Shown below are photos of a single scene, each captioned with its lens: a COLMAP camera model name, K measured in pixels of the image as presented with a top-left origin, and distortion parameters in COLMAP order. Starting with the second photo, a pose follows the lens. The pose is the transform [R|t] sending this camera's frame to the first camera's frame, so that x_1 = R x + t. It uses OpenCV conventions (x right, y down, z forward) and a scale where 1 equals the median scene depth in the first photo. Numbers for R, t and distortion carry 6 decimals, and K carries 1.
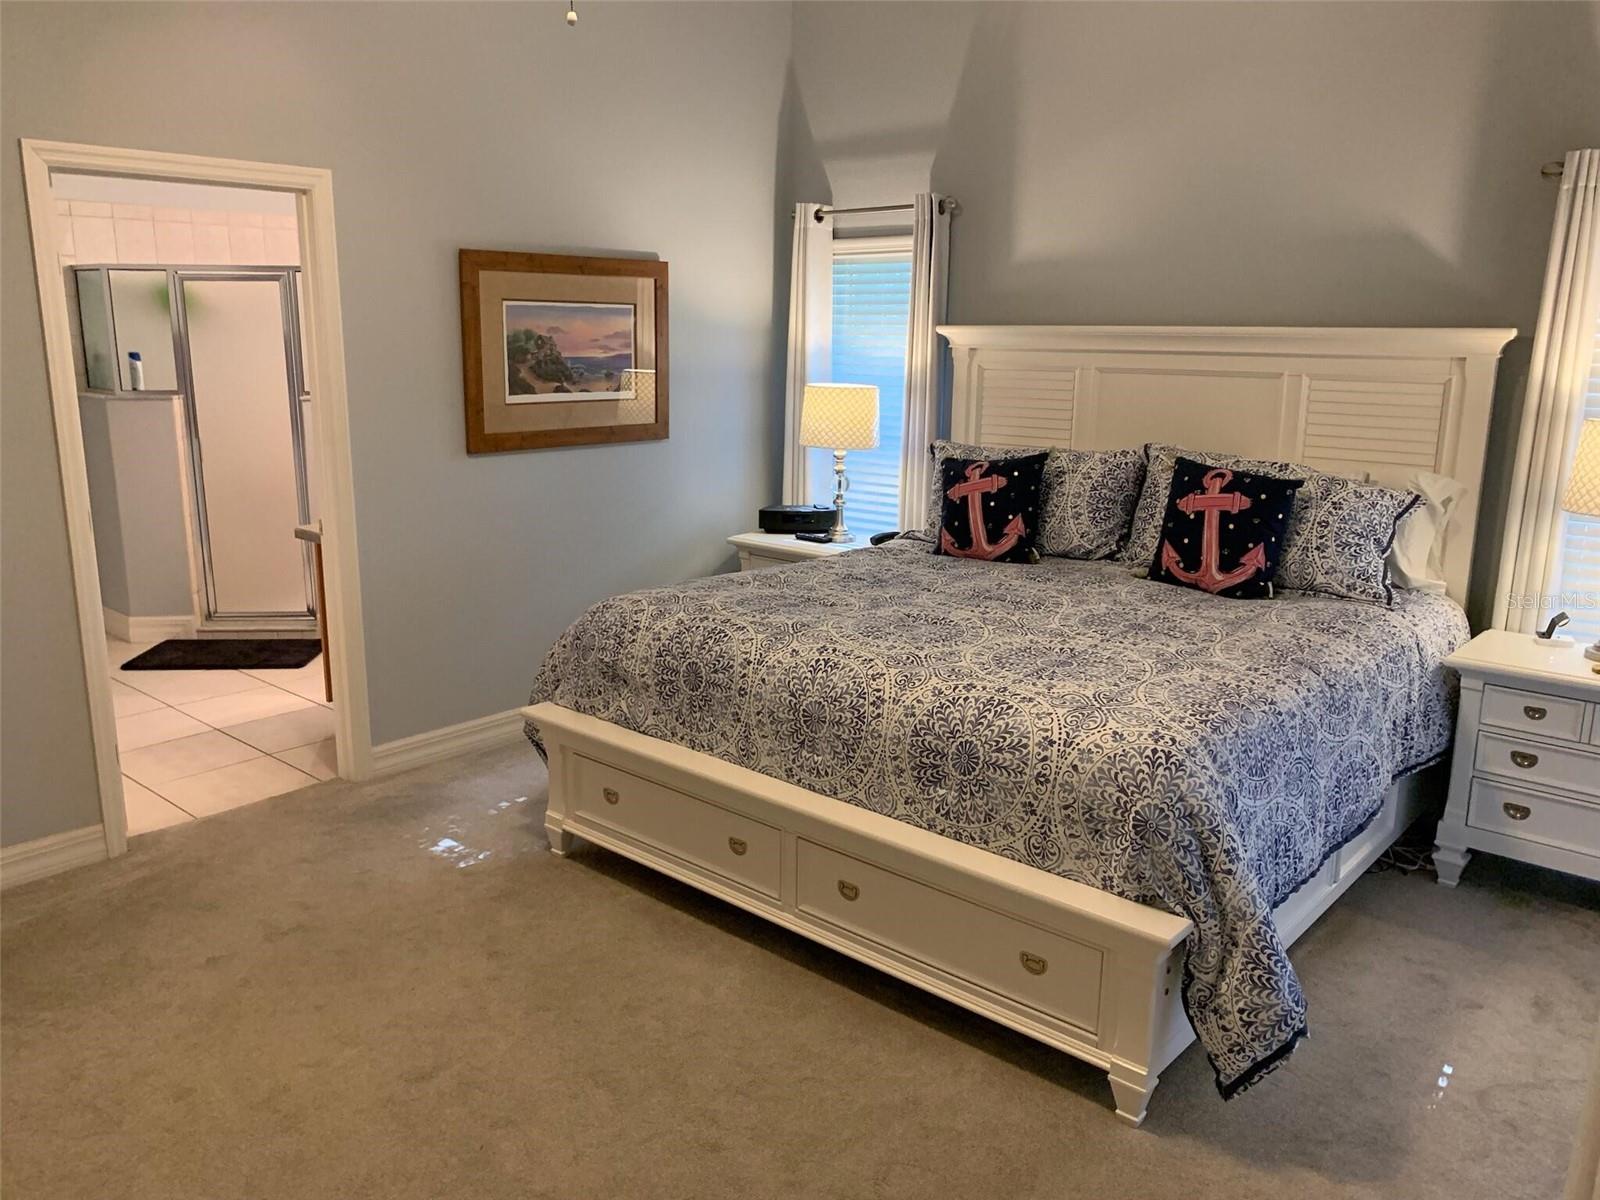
lens RADIAL K [[1218.1, 0, 801.9], [0, 1218.1, 602.5], [0, 0, 1]] dist [0.009135, -0.000311]
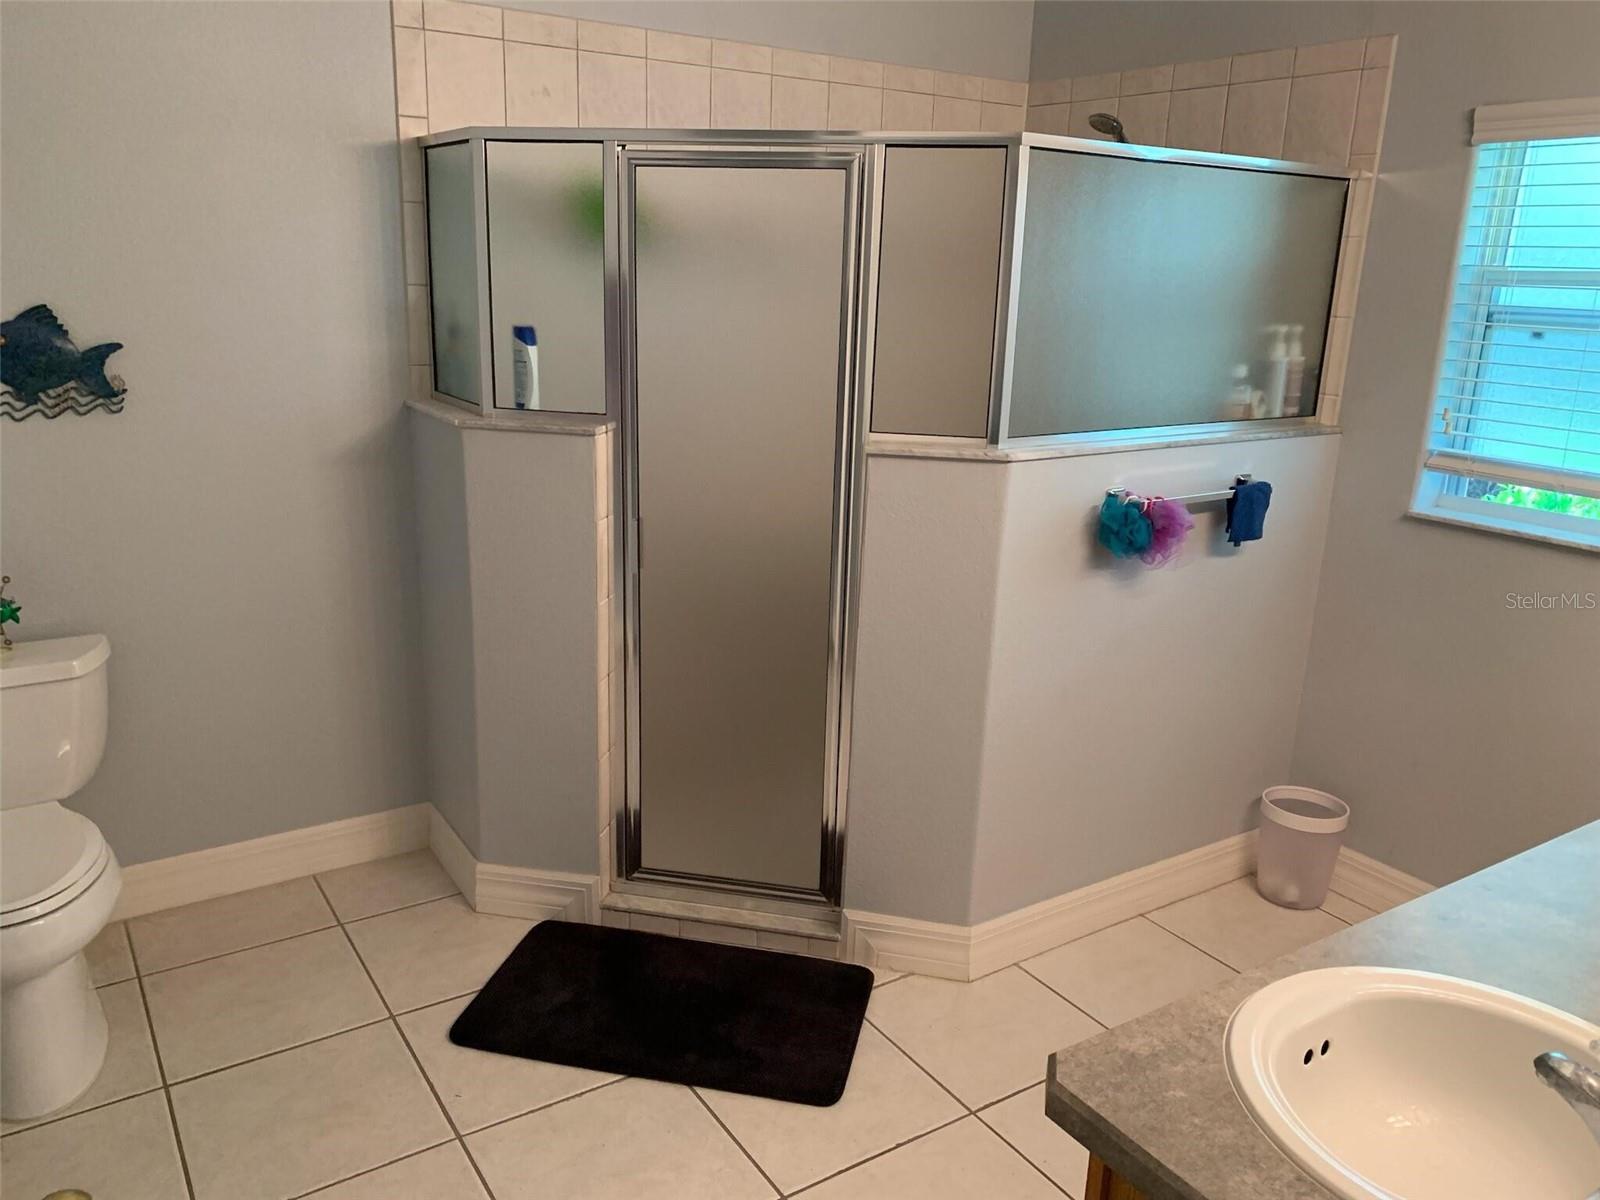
lens RADIAL K [[1218.1, 0, 794.4], [0, 1218.1, 601.6], [0, 0, 1]] dist [0.009135, -0.000311]
pose [[0.962878, 0.096475, -0.252110, -0.321870], [-0.082875, 0.994500, 0.064043, -0.138981], [0.256902, -0.040772, 0.965577, 0.576548]]
